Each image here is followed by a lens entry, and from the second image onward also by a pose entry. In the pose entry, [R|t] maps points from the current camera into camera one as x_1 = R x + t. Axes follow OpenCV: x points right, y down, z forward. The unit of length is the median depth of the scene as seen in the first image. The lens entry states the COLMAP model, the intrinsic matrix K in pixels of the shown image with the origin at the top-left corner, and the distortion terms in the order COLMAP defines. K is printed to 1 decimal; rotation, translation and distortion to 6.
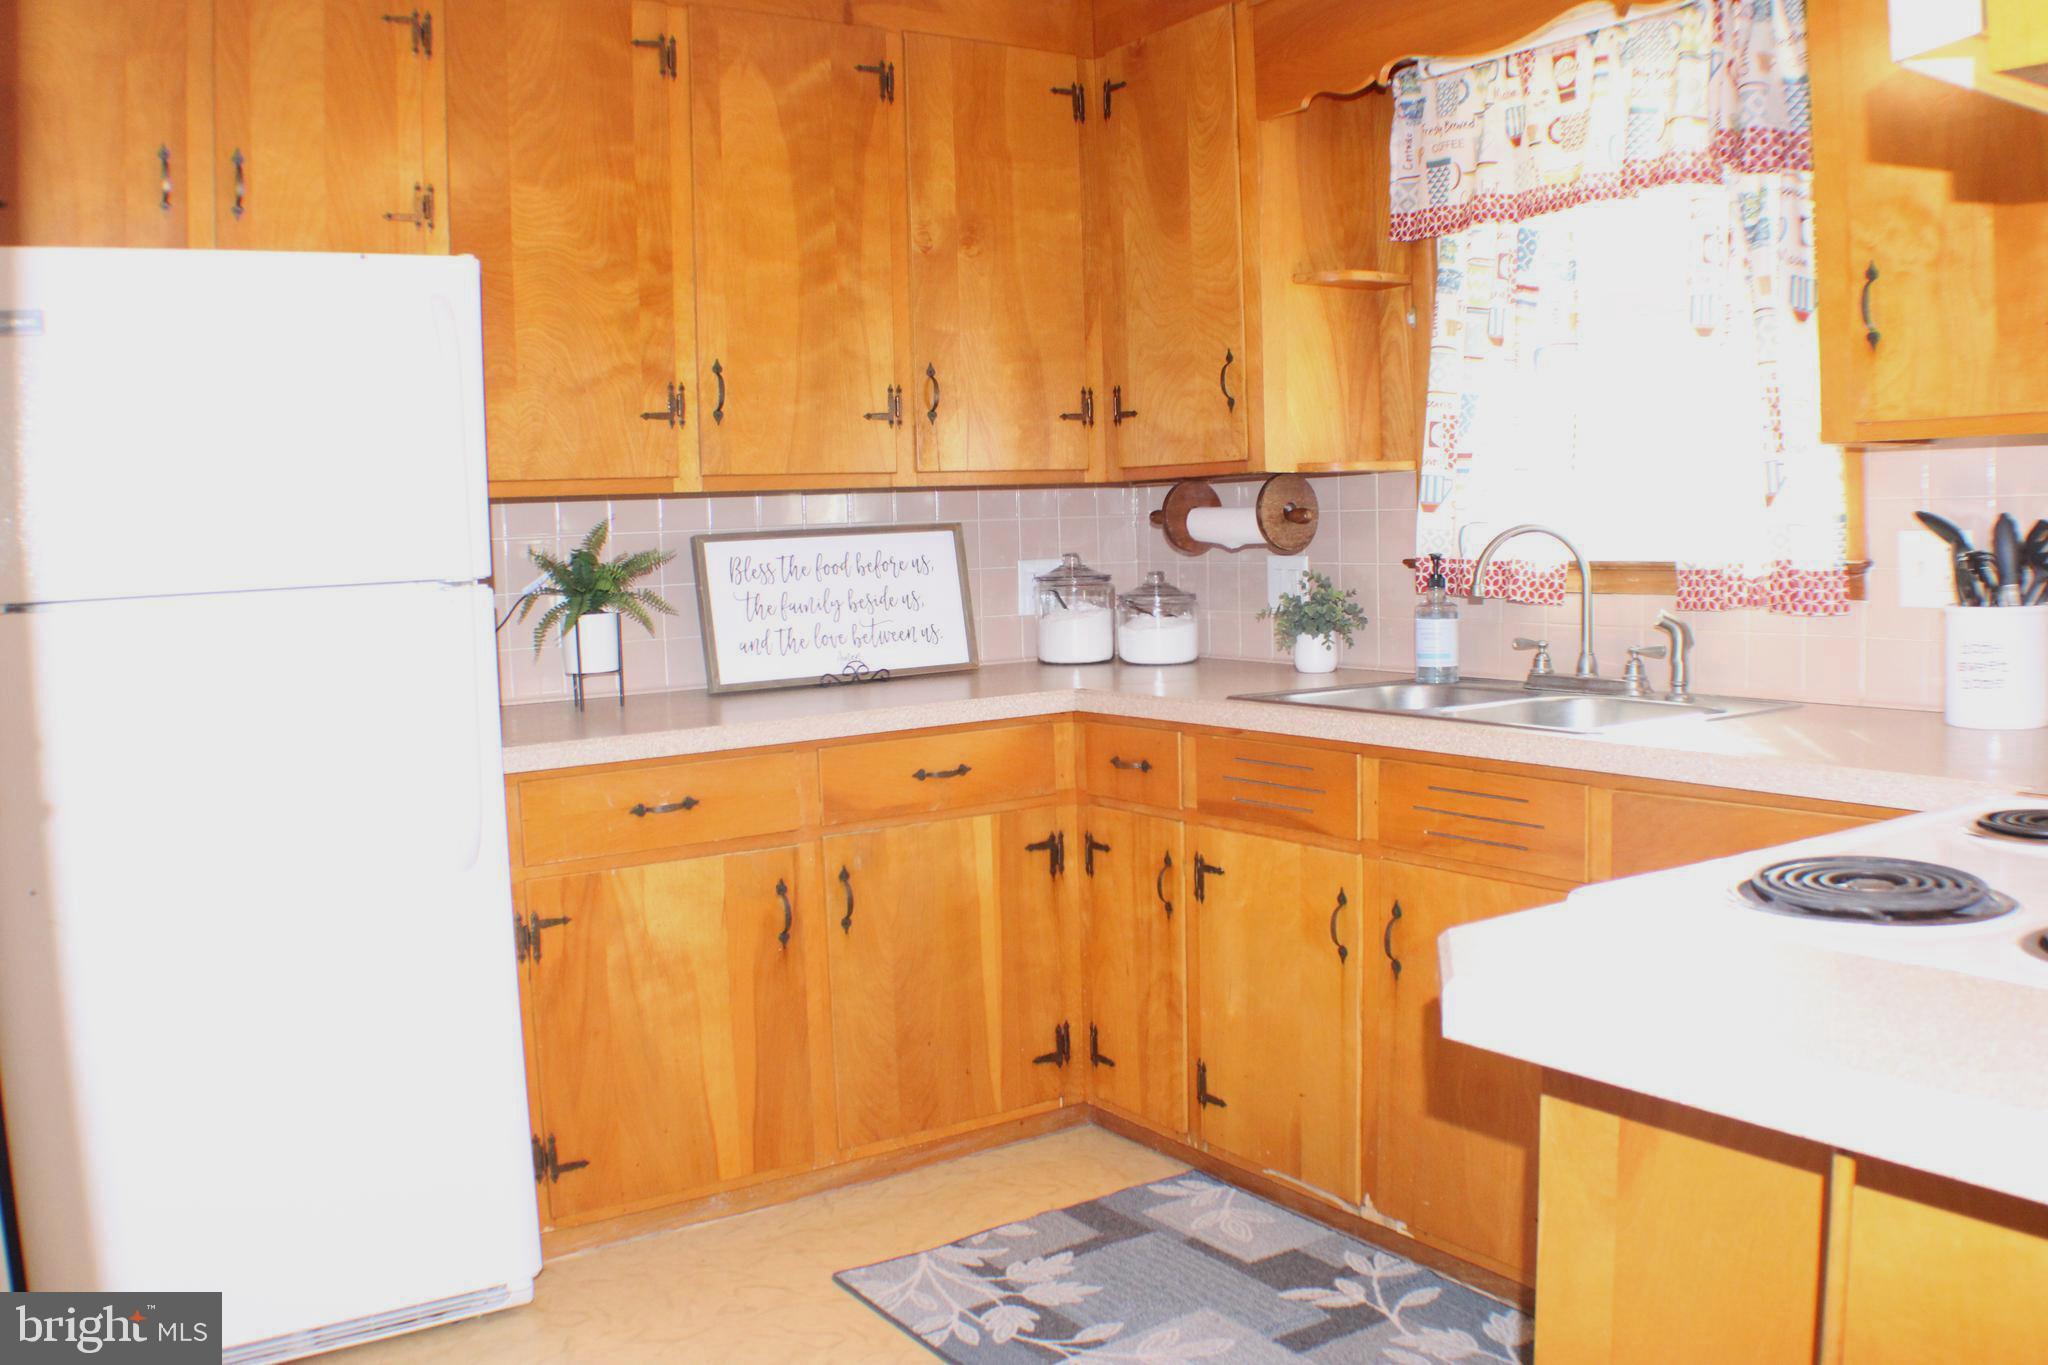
lens RADIAL K [[1763.3, 0, 1034.6], [0, 1763.3, 667.1], [0, 0, 1]] dist [-0.219936, 0.102225]
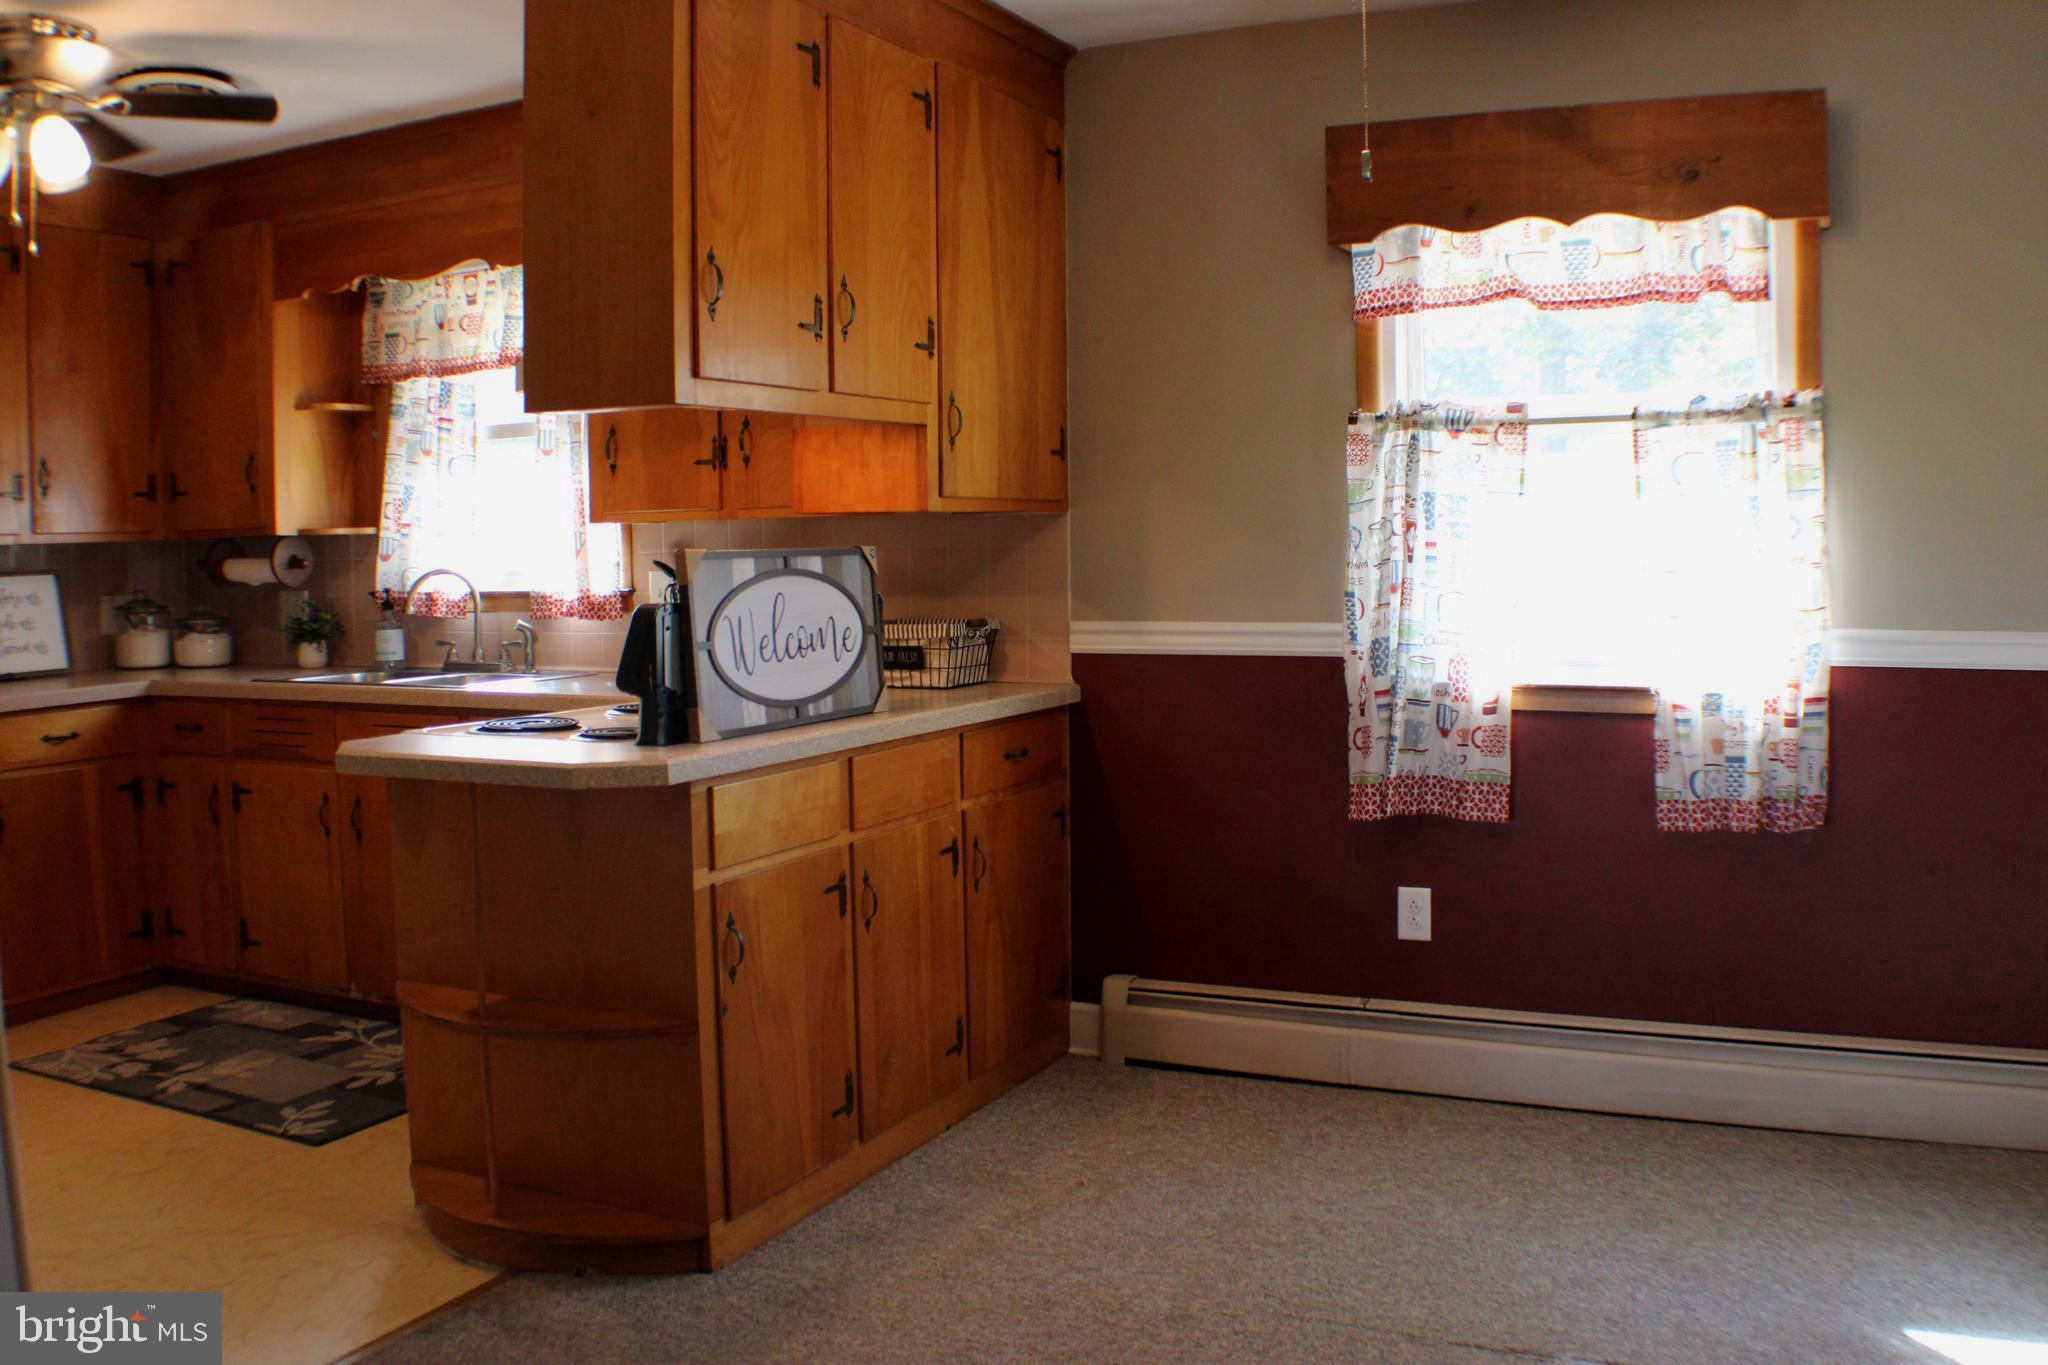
lens RADIAL K [[1763.3, 0, 1024.9], [0, 1763.3, 671.8], [0, 0, 1]] dist [-0.219936, 0.102225]
pose [[0.862839, -0.018559, 0.505139, -0.055068], [0.028748, 0.999510, -0.012384, 0.047033], [-0.504661, 0.025207, 0.862949, -0.633809]]
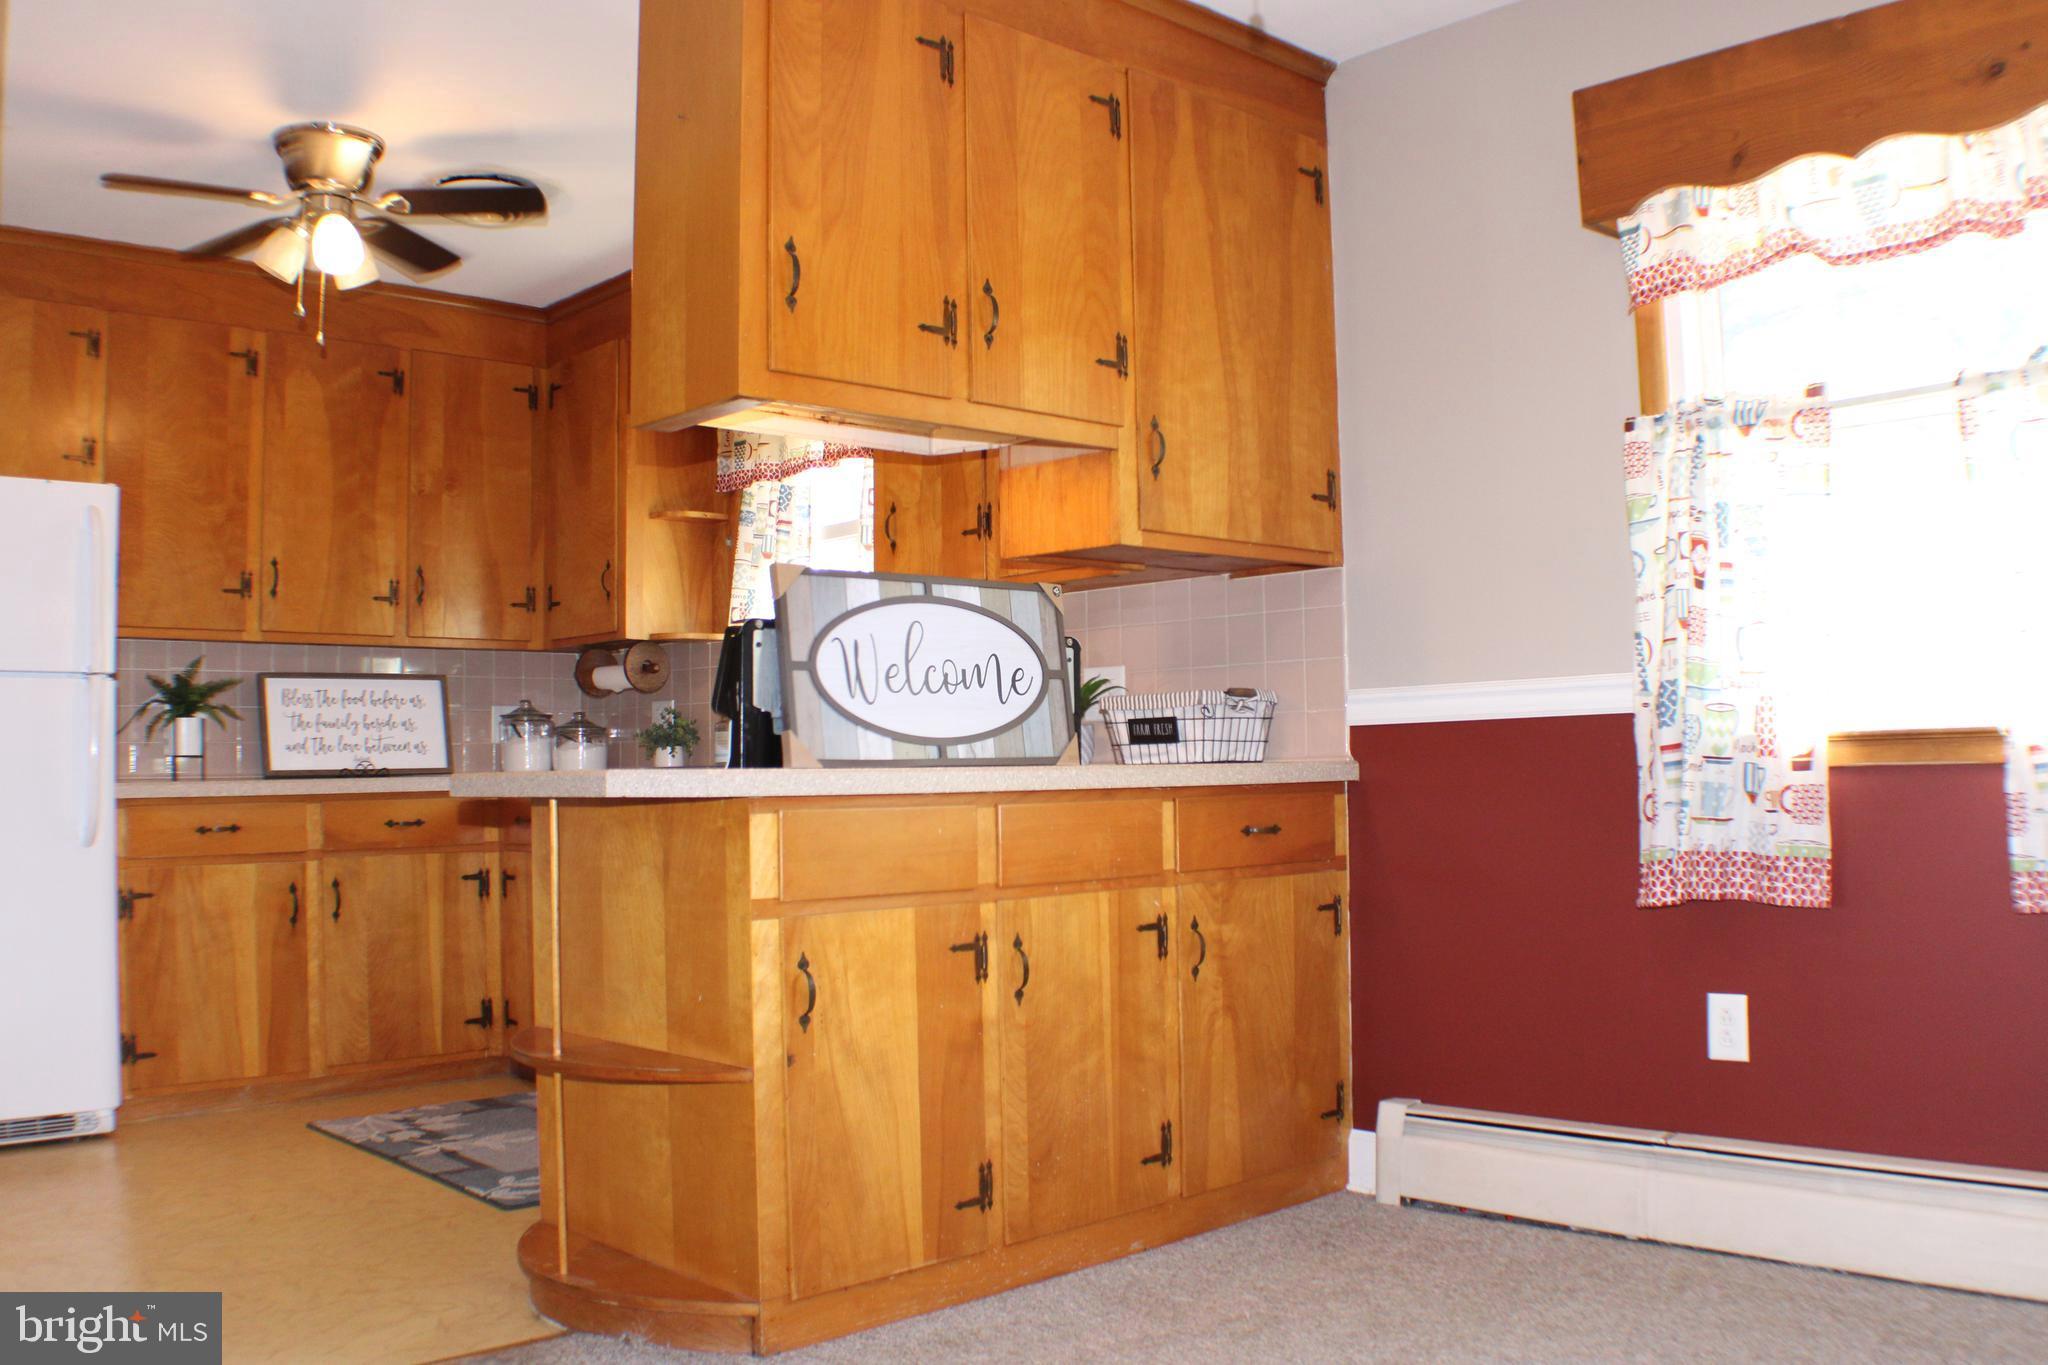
lens RADIAL K [[1763.3, 0, 1020.3], [0, 1763.3, 663.8], [0, 0, 1]] dist [-0.219936, 0.102225]
pose [[0.986354, 0.022344, 0.163113, 0.242433], [0.001360, 0.989607, -0.143789, 0.144026], [-0.164631, 0.142049, 0.976073, -0.607438]]
